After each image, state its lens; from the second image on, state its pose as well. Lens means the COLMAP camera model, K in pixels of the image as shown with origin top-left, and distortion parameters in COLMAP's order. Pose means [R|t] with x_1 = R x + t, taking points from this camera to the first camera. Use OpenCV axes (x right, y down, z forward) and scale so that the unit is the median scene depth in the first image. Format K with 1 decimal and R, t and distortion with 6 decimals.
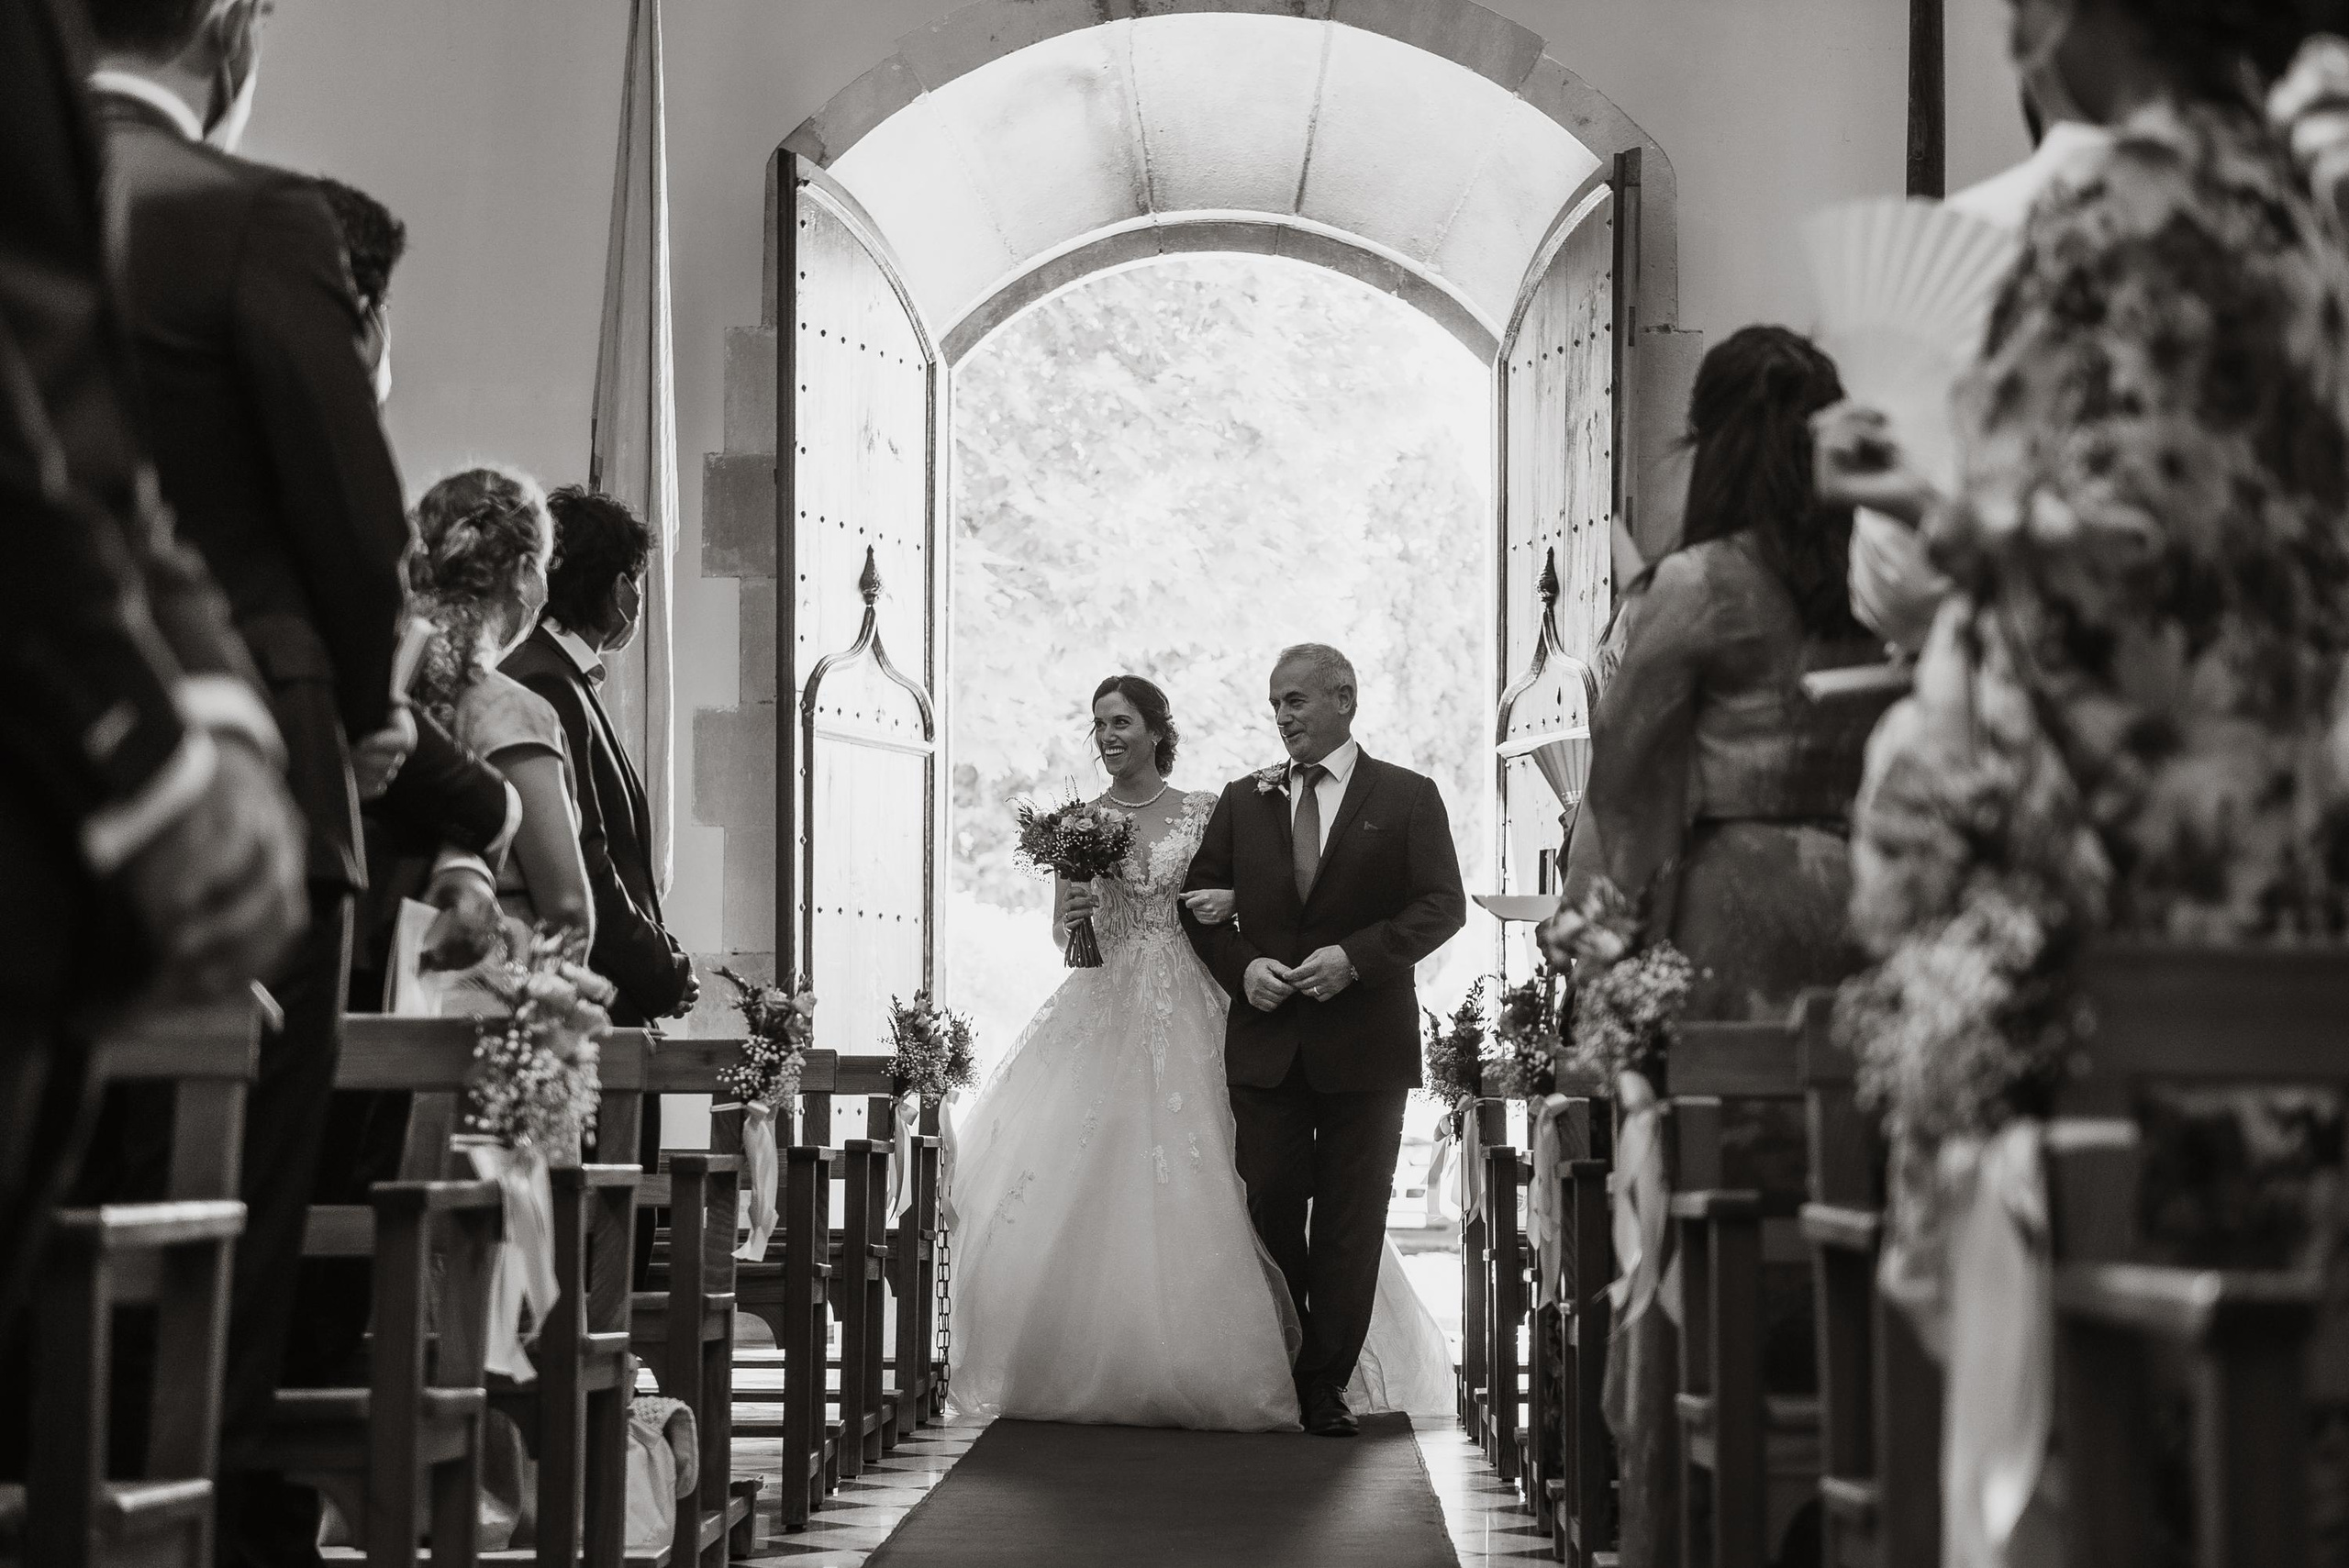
lens RADIAL K [[3918.9, 0, 1180.2], [0, 3918.9, 781.3], [0, 0, 1]] dist [0.080210, 0.000000]
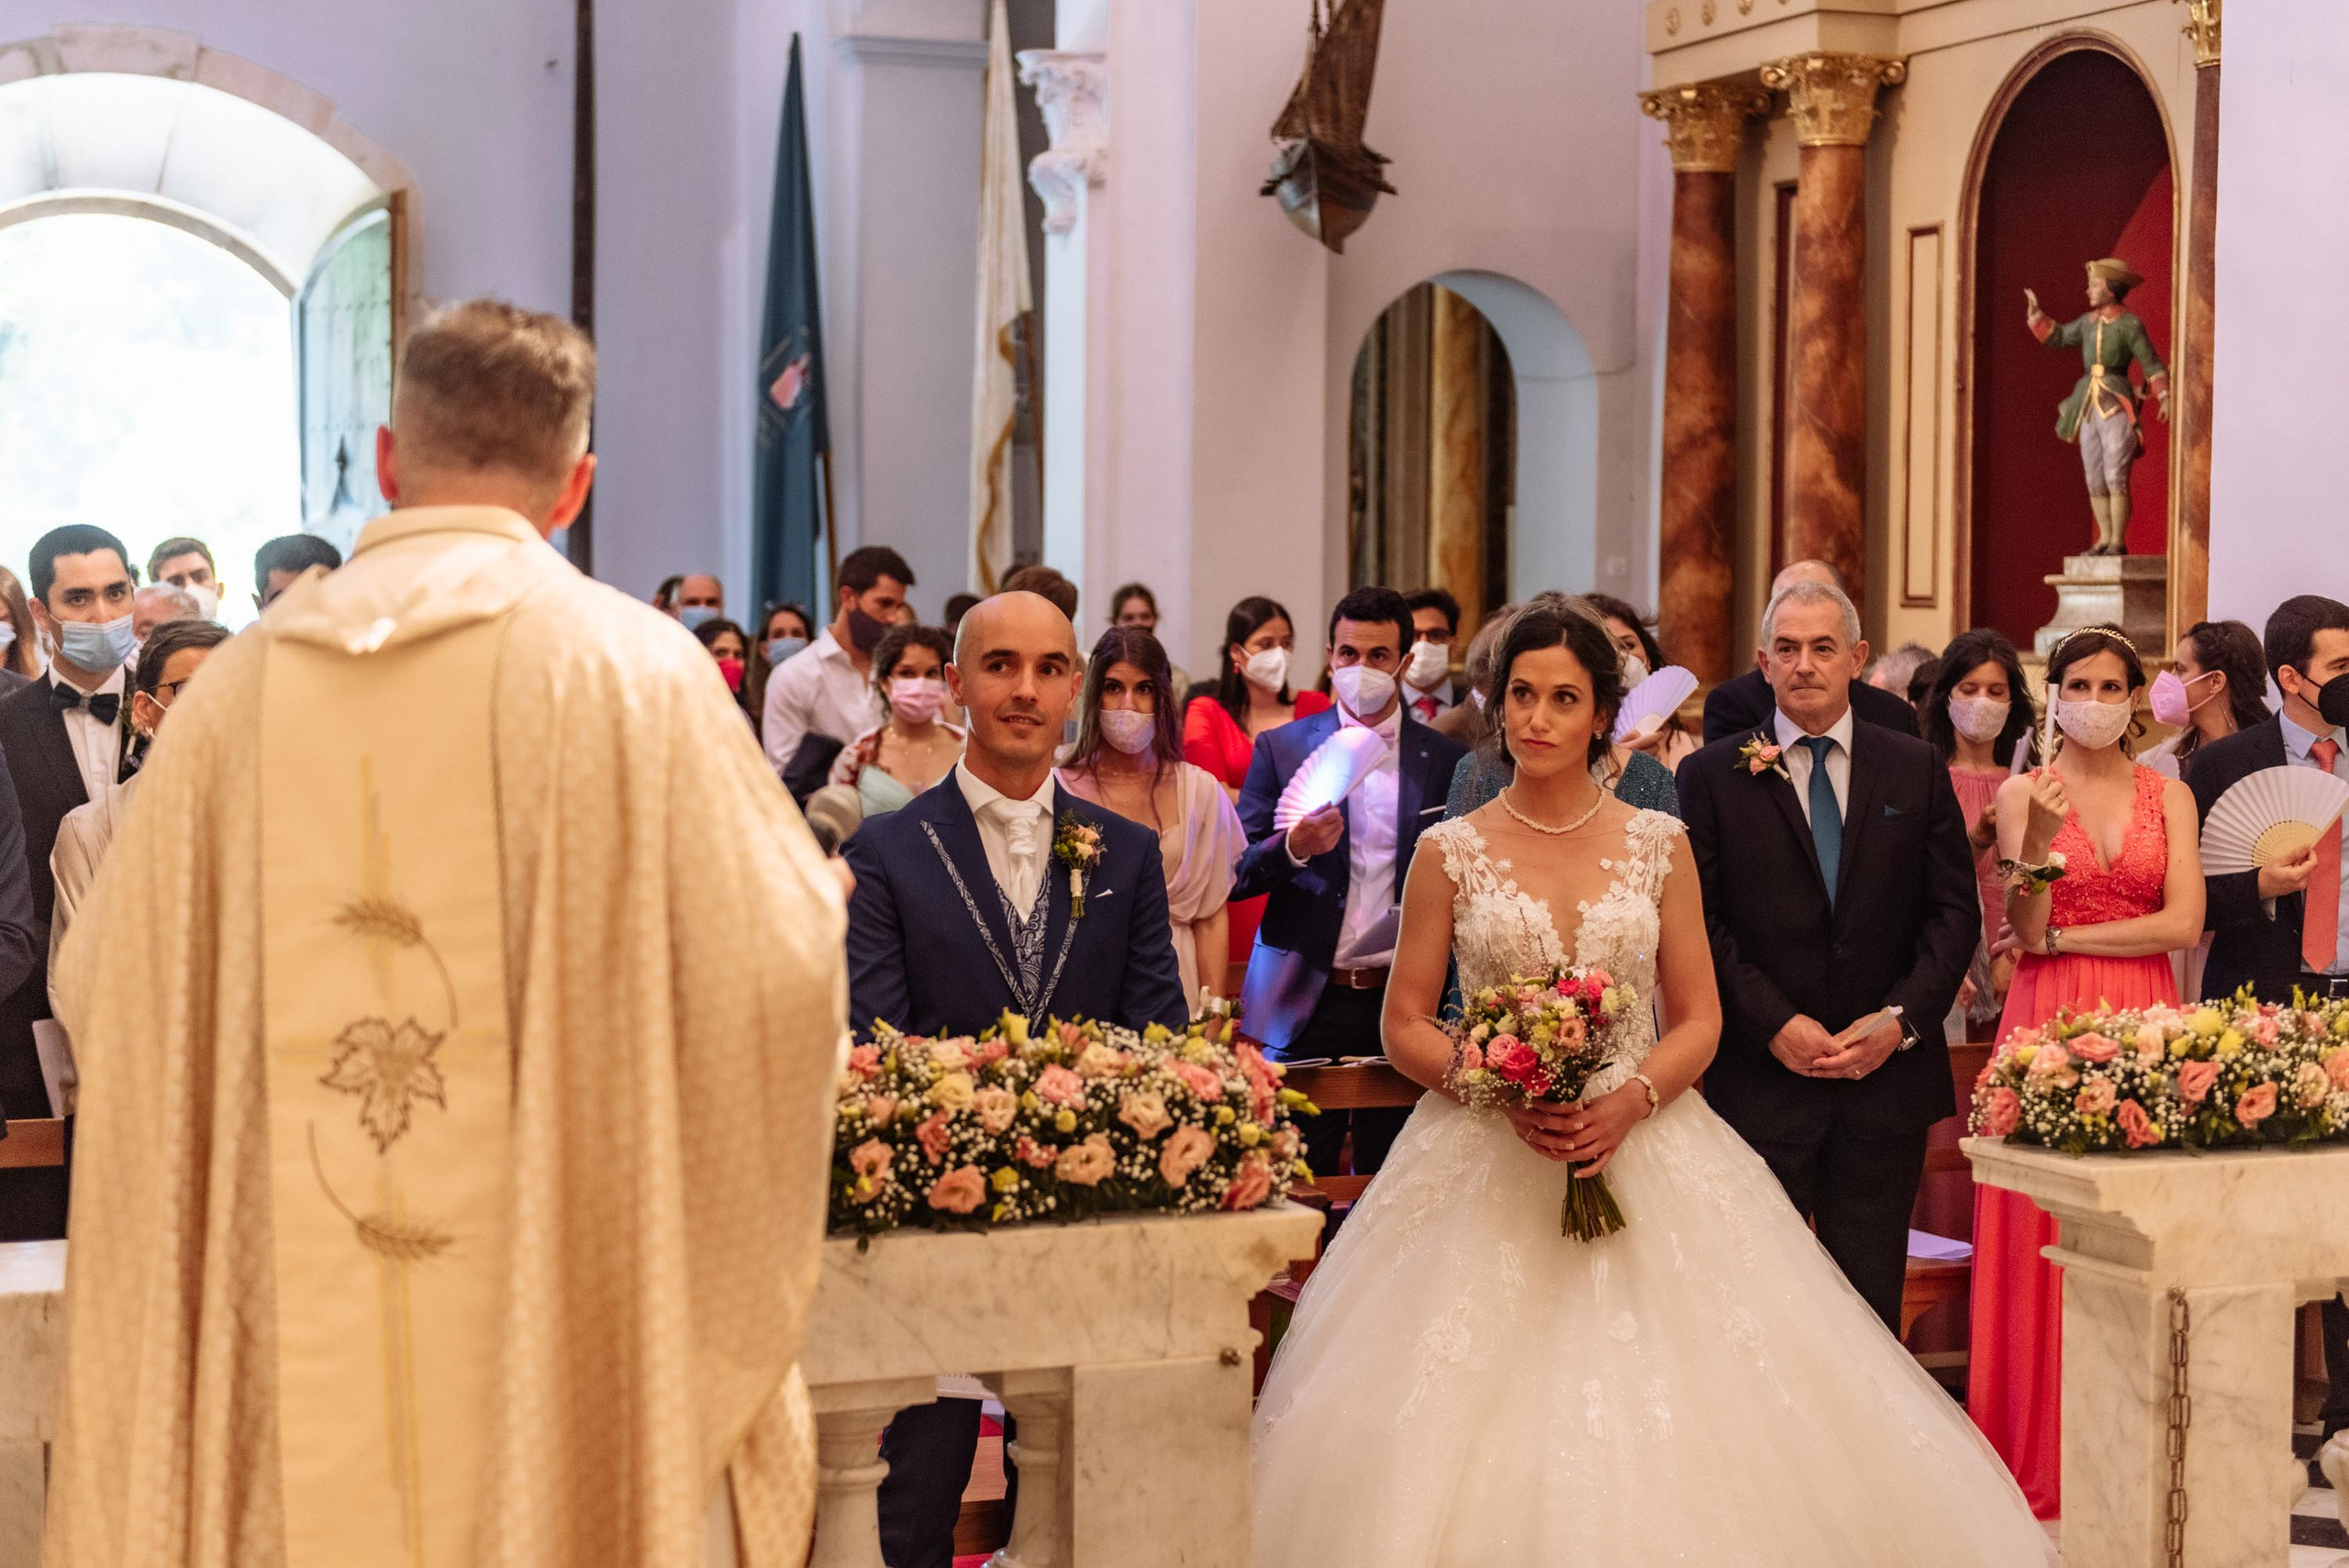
lens RADIAL K [[3785.6, 0, 1176.0], [0, 3785.6, 781.9], [0, 0, 1]] dist [0.059092, 0.000000]
pose [[0.937319, -0.005778, 0.348424, -0.112128], [-0.017583, 0.997805, 0.063848, -0.022789], [-0.348028, -0.065972, 0.935160, -0.489850]]
